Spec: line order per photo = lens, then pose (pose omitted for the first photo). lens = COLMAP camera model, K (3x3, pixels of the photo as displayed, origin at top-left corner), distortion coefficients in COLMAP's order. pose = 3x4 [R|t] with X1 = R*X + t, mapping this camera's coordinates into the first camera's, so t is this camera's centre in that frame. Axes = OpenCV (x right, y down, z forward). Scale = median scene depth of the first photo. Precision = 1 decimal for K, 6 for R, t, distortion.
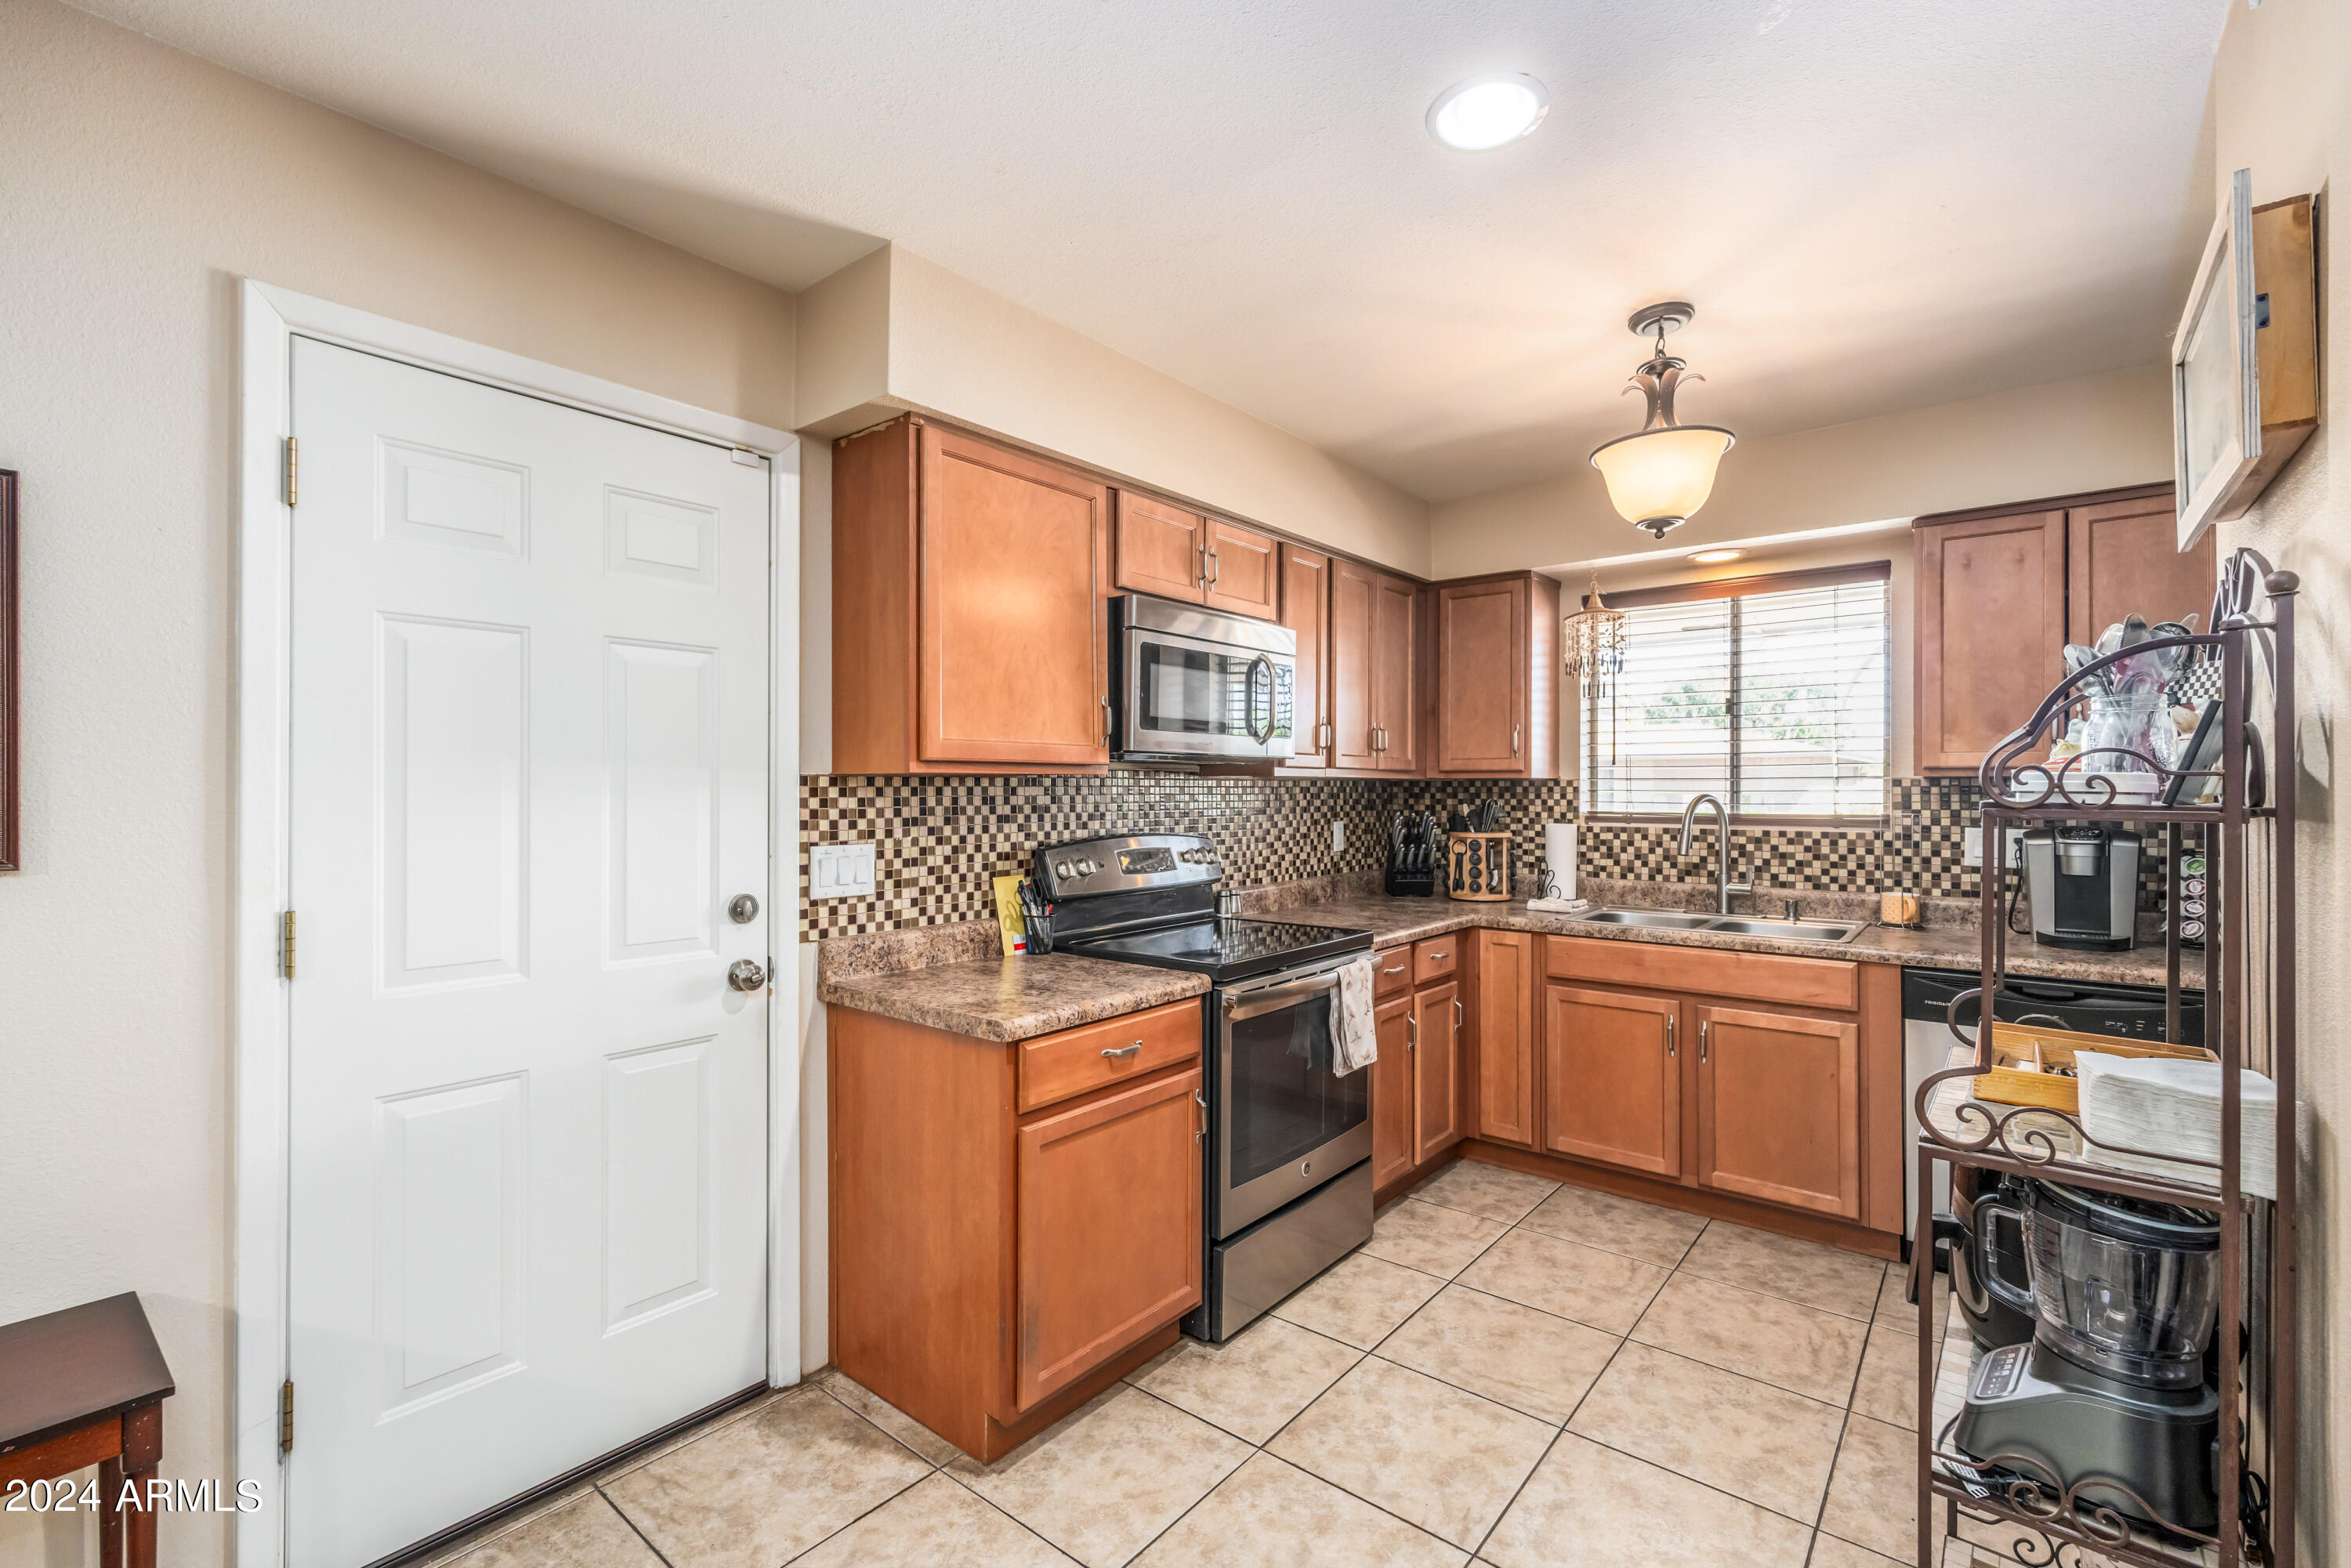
lens RADIAL K [[1027.7, 0, 1185.2], [0, 1027.7, 785.5], [0, 0, 1]] dist [0.001357, 0.000454]
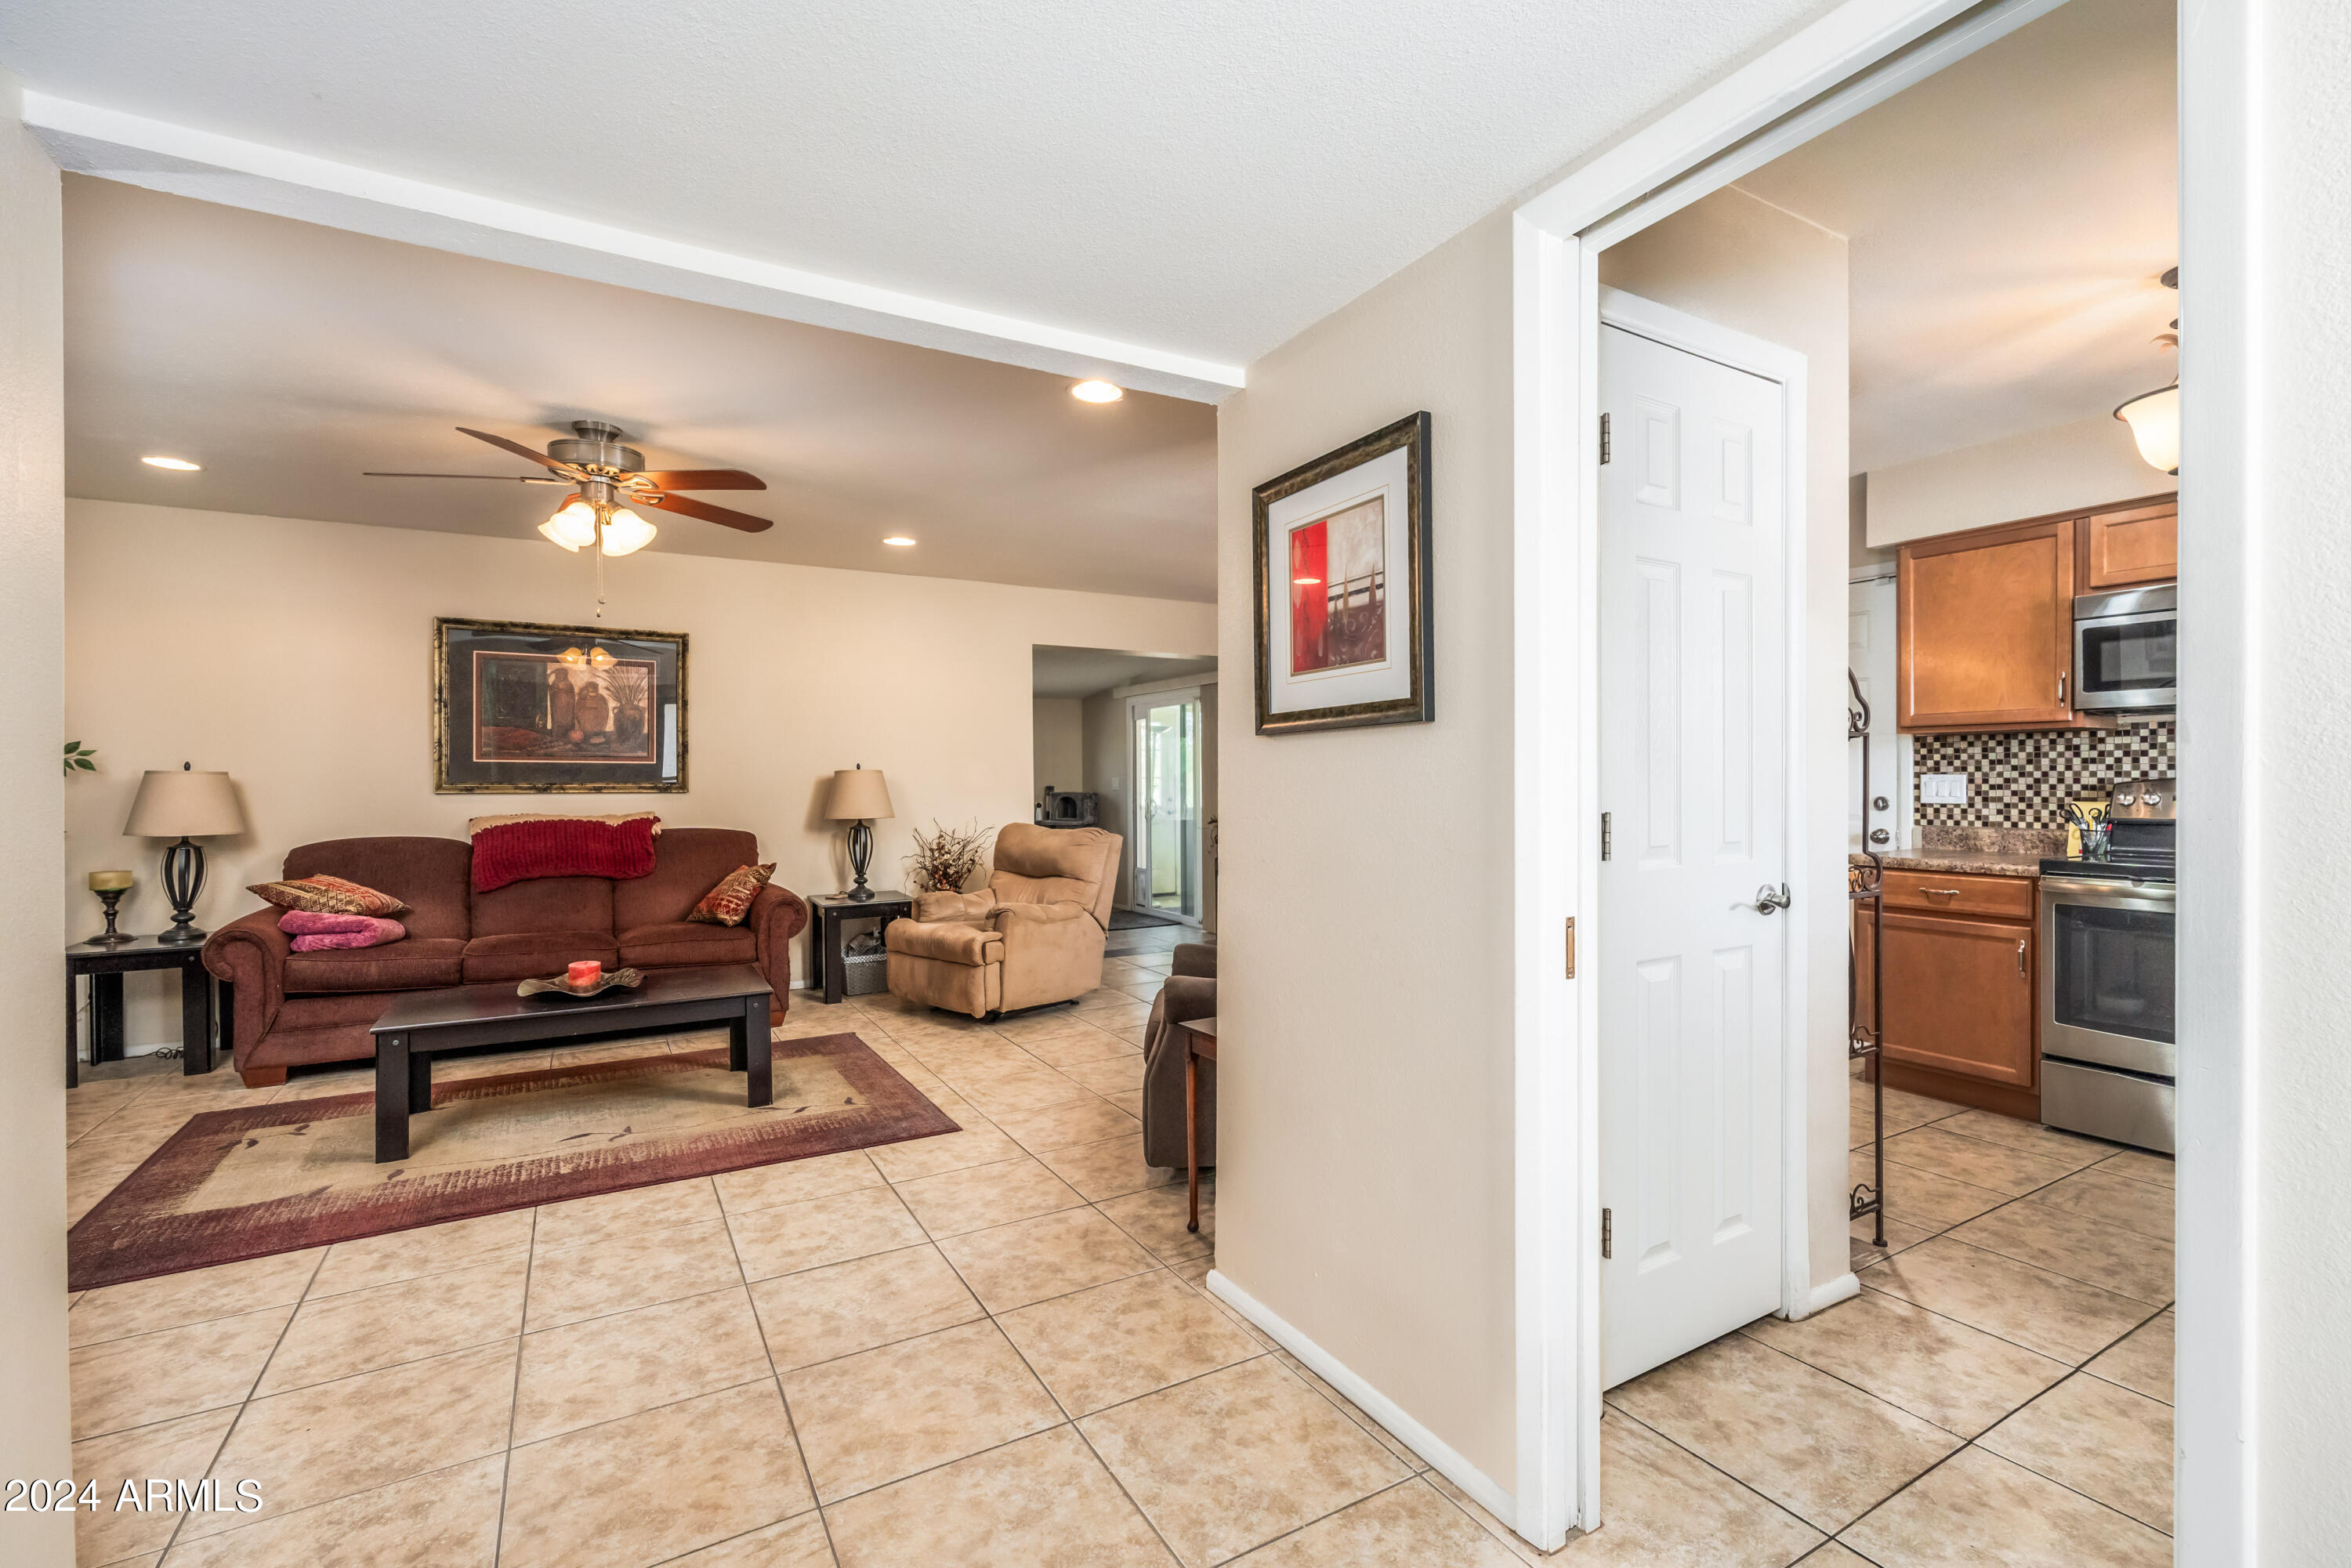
lens RADIAL K [[1049.7, 0, 1201.4], [0, 1049.7, 785.7], [0, 0, 1]] dist [-0.000472, 0.000450]
pose [[-0.343343, 0.009011, -0.939167, 1.625730], [0.007252, 0.999950, 0.006943, 0.049313], [0.939182, -0.004427, -0.343391, 0.369308]]
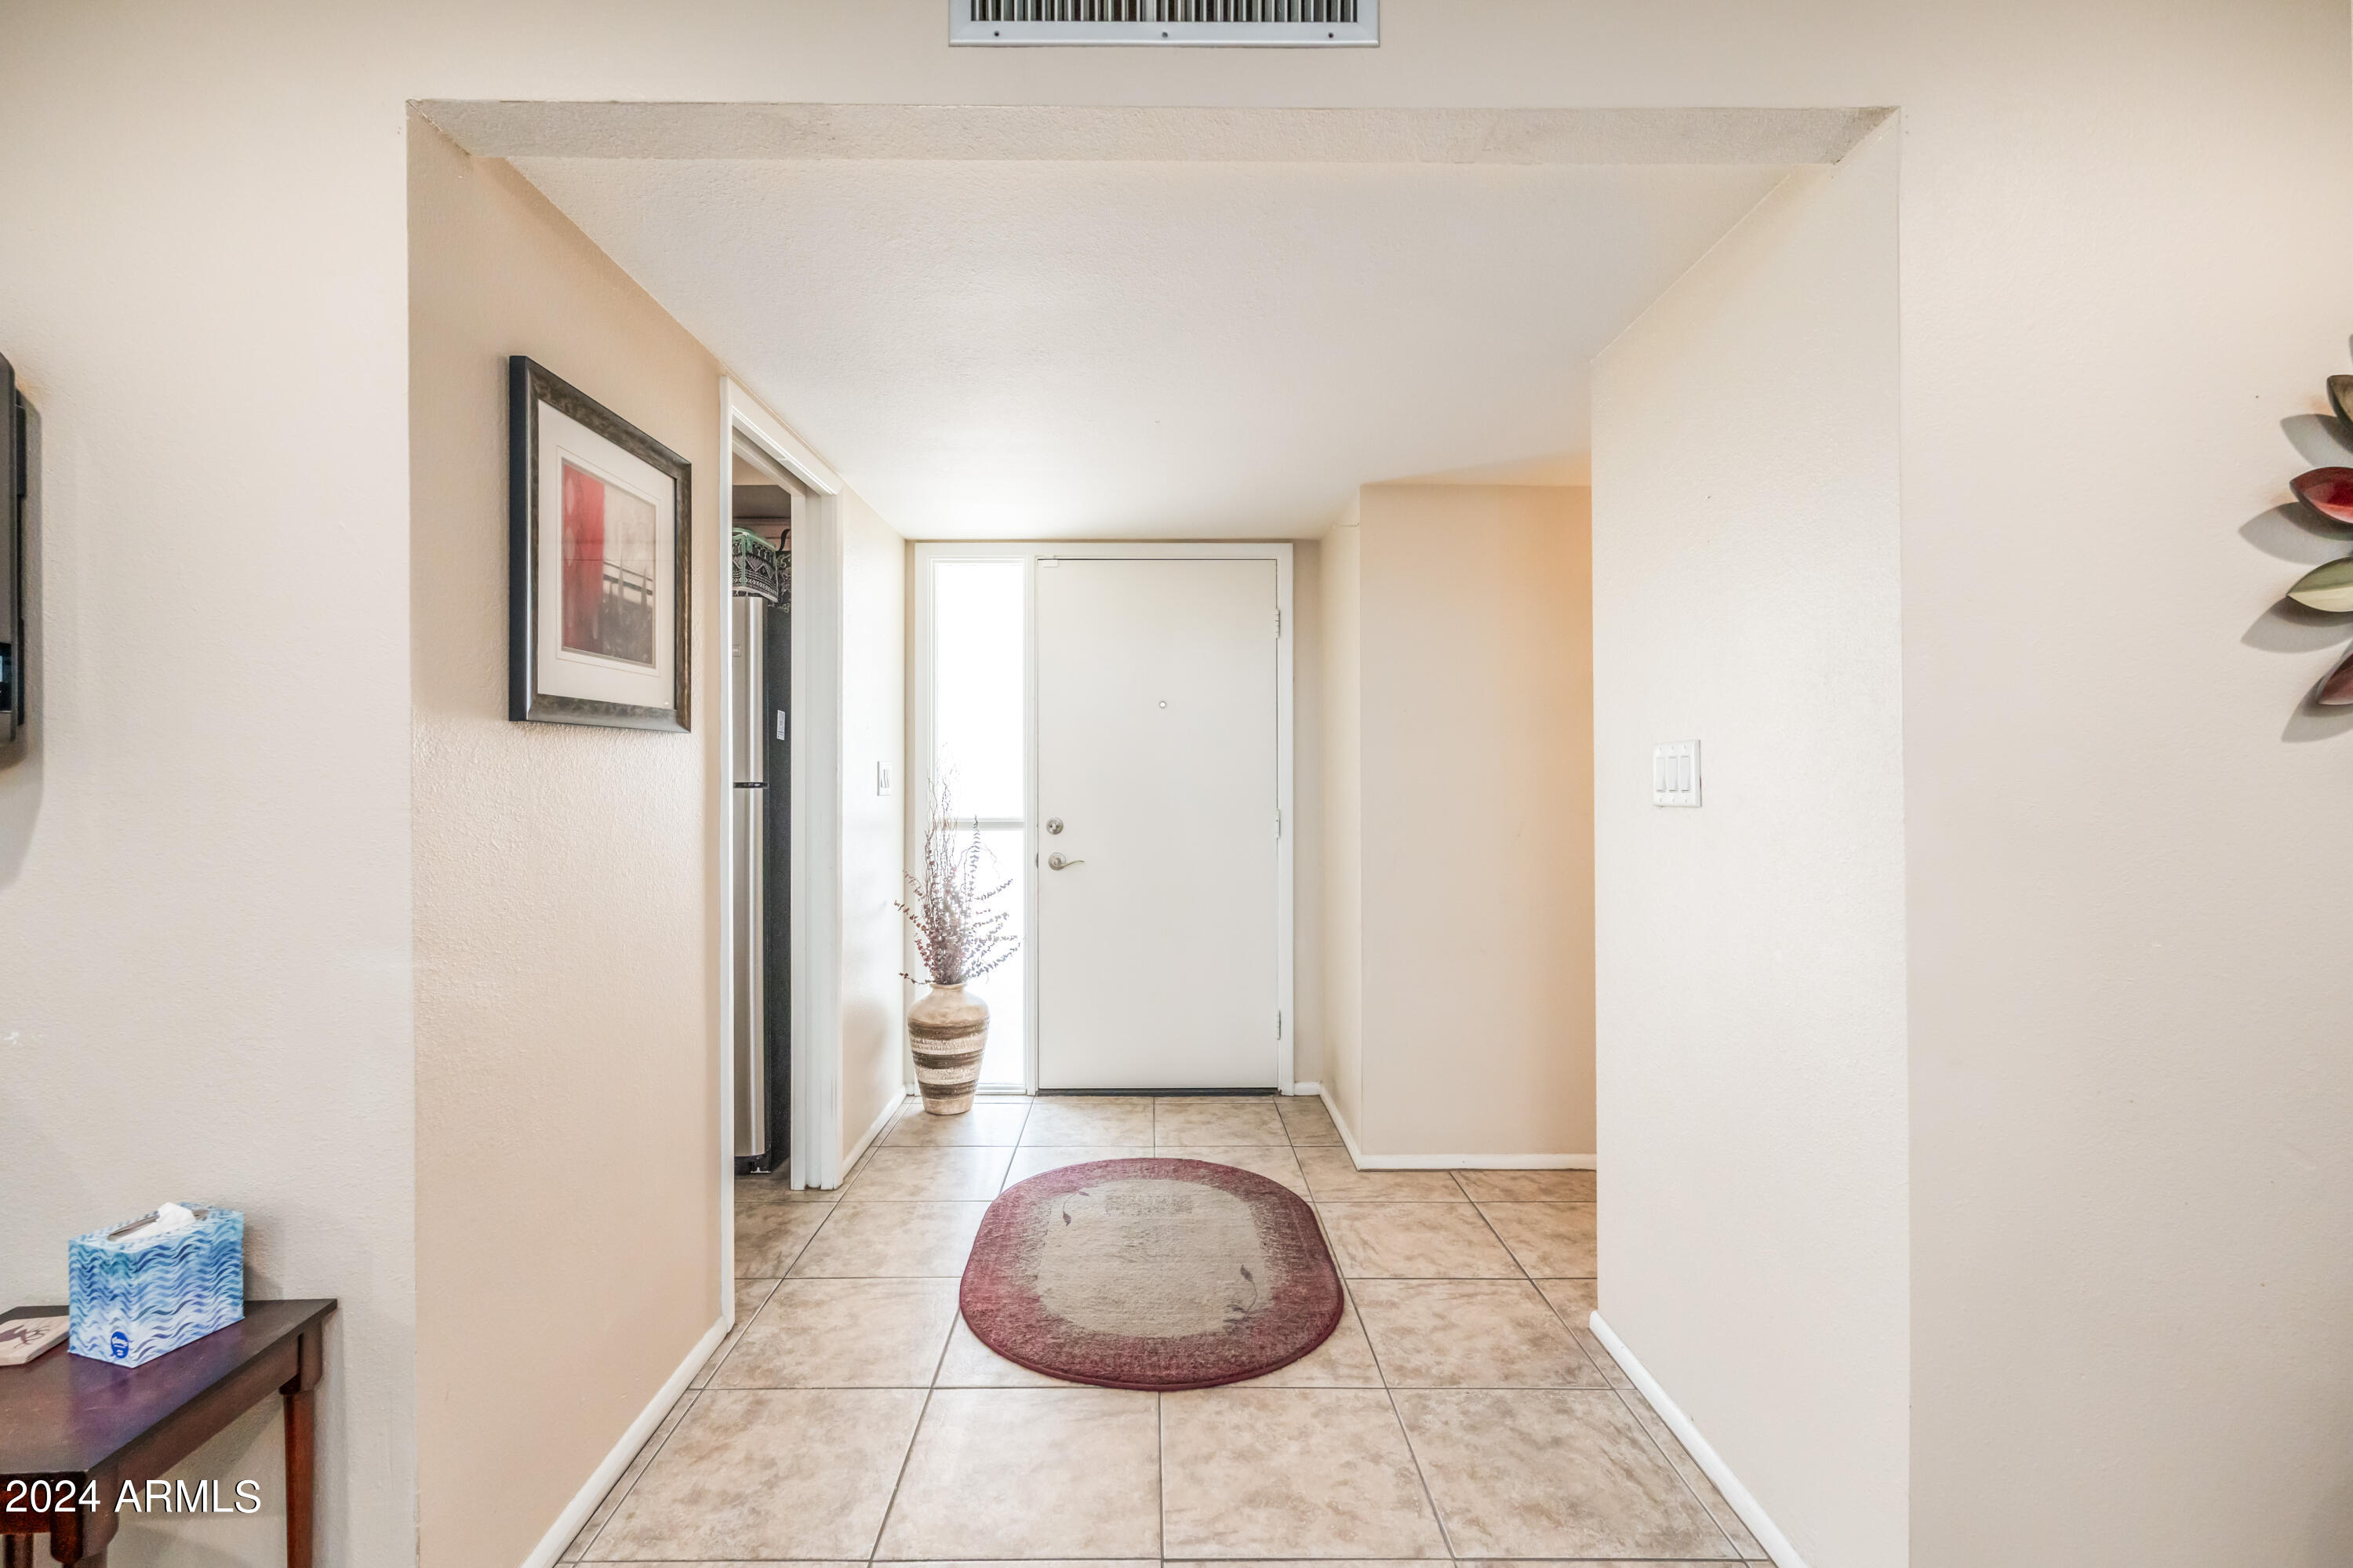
lens RADIAL K [[1036.8, 0, 1155.9], [0, 1036.8, 771.6], [0, 0, 1]] dist [-0.000058, 0.000087]
pose [[0.768821, 0.001954, 0.639461, 0.696873], [0.001617, 0.999986, -0.005000, 0.045957], [-0.639462, 0.004878, 0.768807, -0.555454]]
